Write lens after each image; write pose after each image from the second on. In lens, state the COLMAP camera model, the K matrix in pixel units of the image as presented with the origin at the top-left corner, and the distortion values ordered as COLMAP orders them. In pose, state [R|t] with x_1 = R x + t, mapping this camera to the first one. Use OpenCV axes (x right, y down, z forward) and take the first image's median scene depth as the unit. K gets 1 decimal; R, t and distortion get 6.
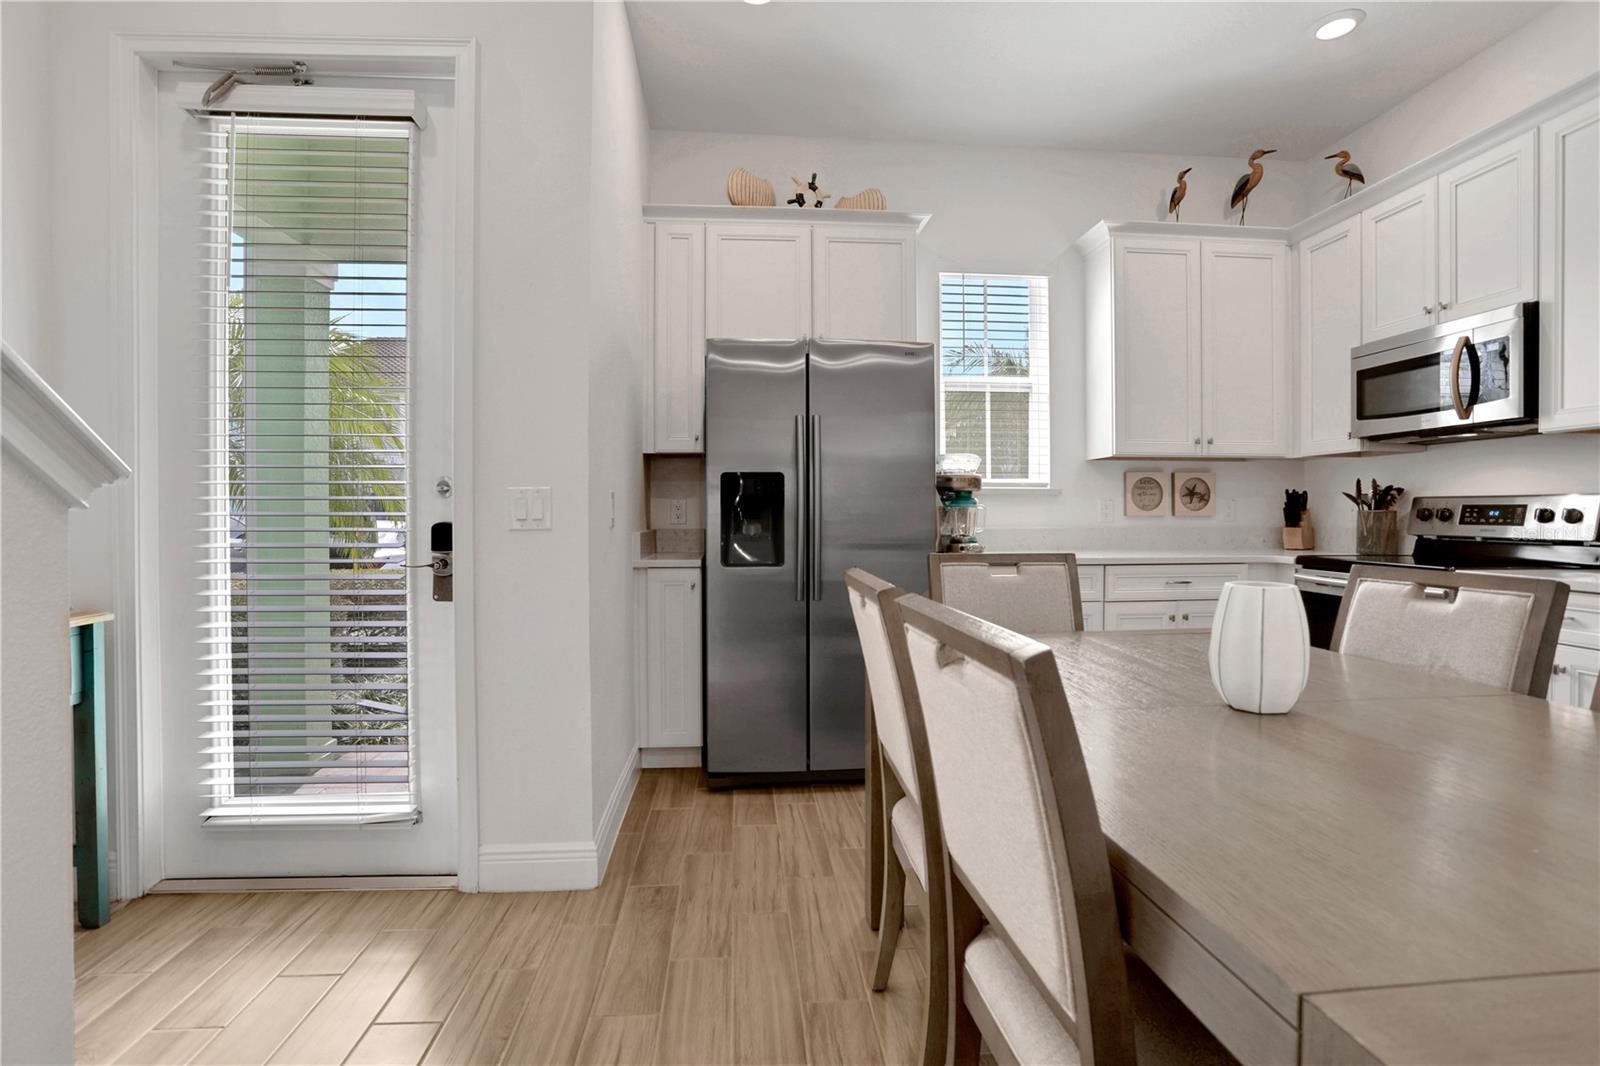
lens RADIAL K [[795.9, 0, 797.3], [0, 795.9, 520.5], [0, 0, 1]] dist [-0.062525, 0.033720]
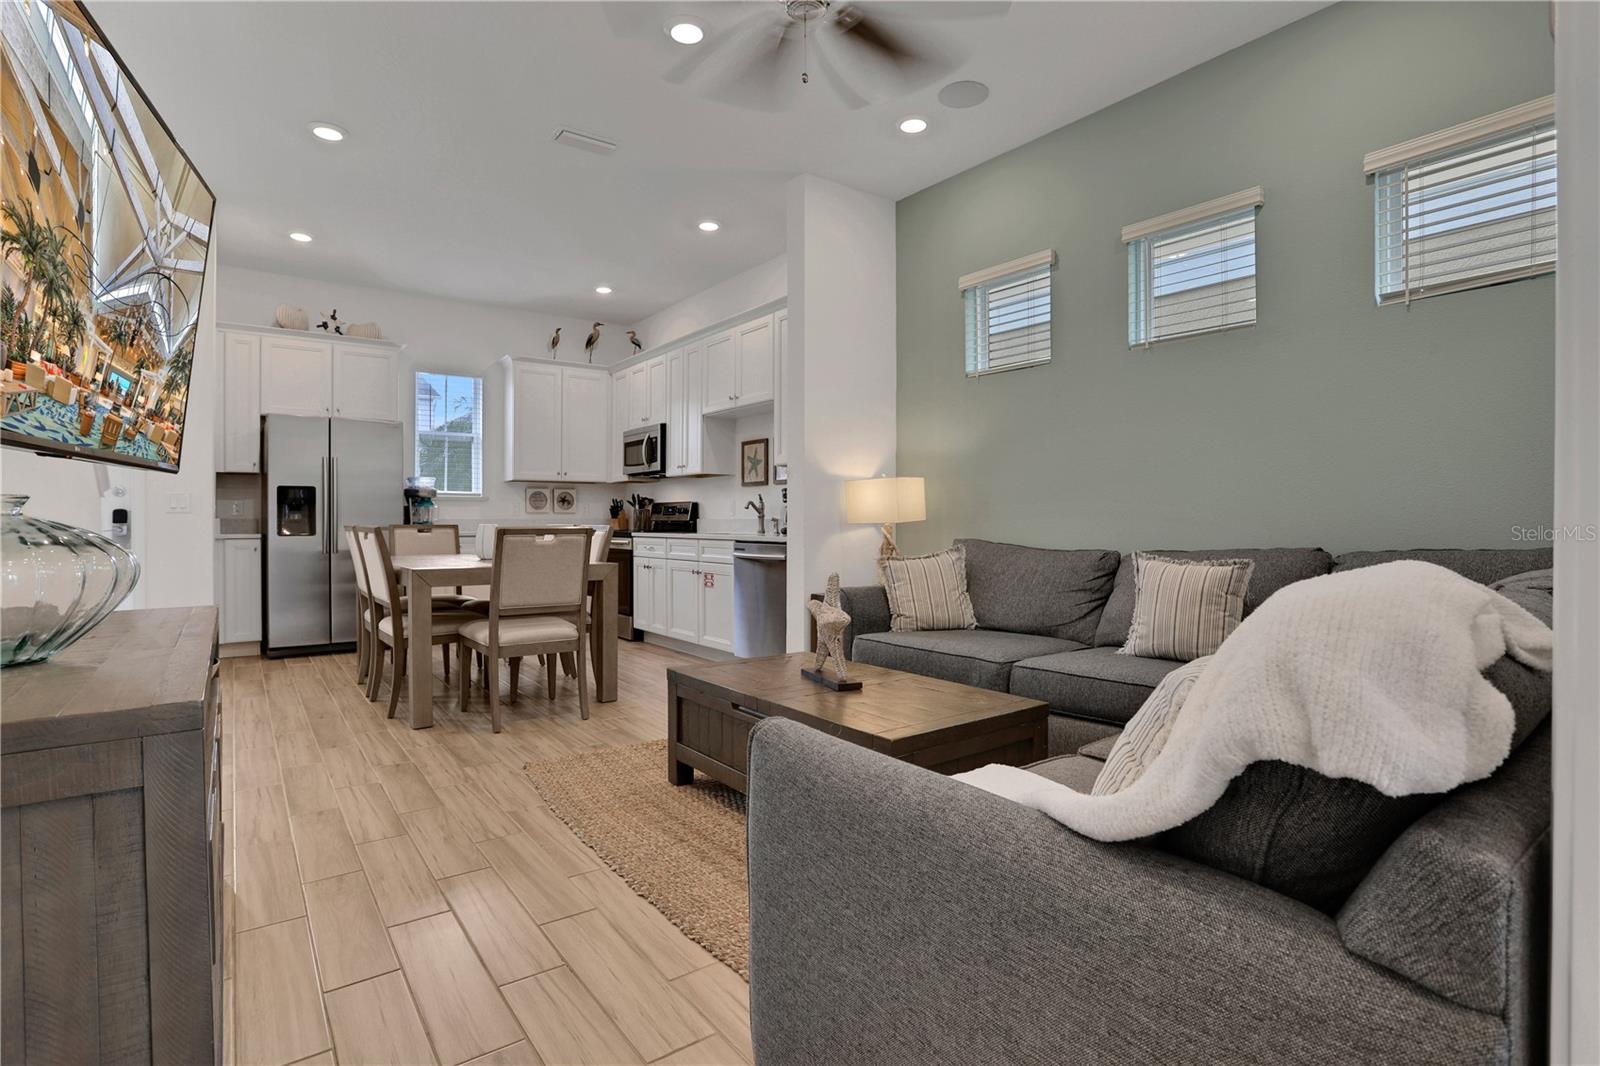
lens RADIAL K [[795.9, 0, 797.3], [0, 795.9, 520.5], [0, 0, 1]] dist [-0.062525, 0.033720]
pose [[0.850962, -0.000406, 0.525227, -0.013458], [0.006759, 0.999925, -0.010178, 0.039928], [-0.525184, 0.012211, 0.850901, -0.993603]]
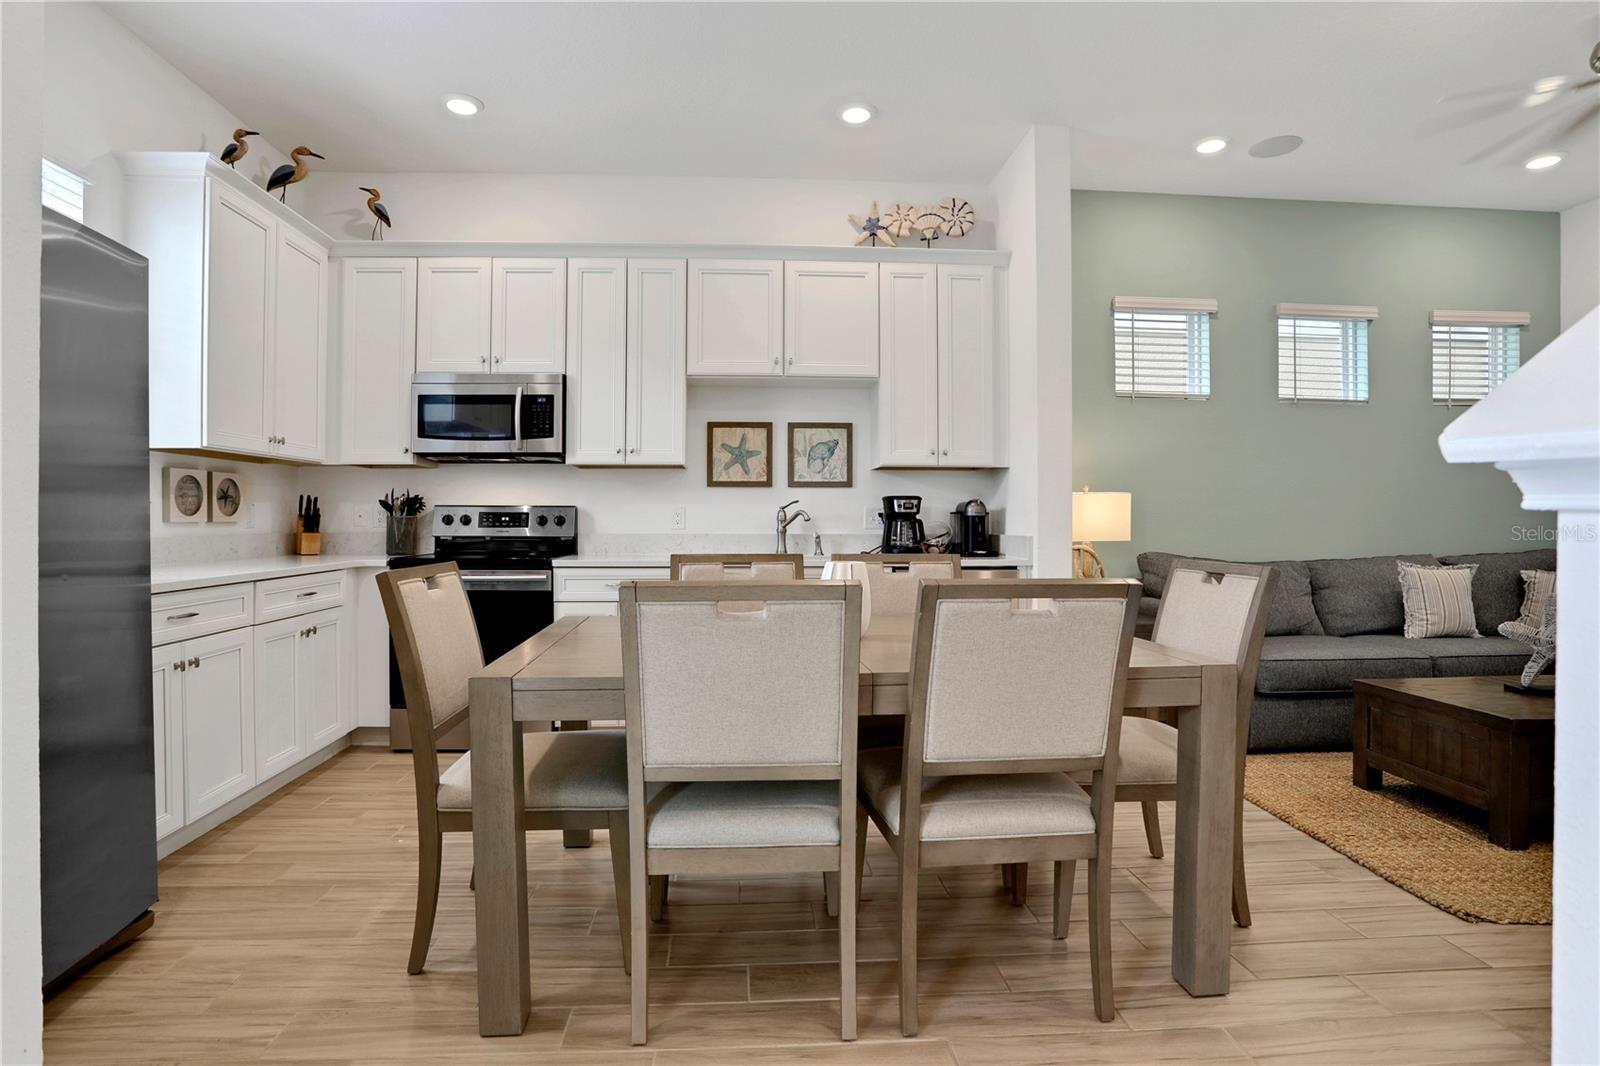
lens RADIAL K [[795.9, 0, 797.3], [0, 795.9, 520.5], [0, 0, 1]] dist [-0.062525, 0.033720]
pose [[0.014551, -0.001377, 0.999893, -0.401325], [0.011516, 0.999933, 0.001210, -0.001608], [-0.999828, 0.011497, 0.014566, 0.398503]]
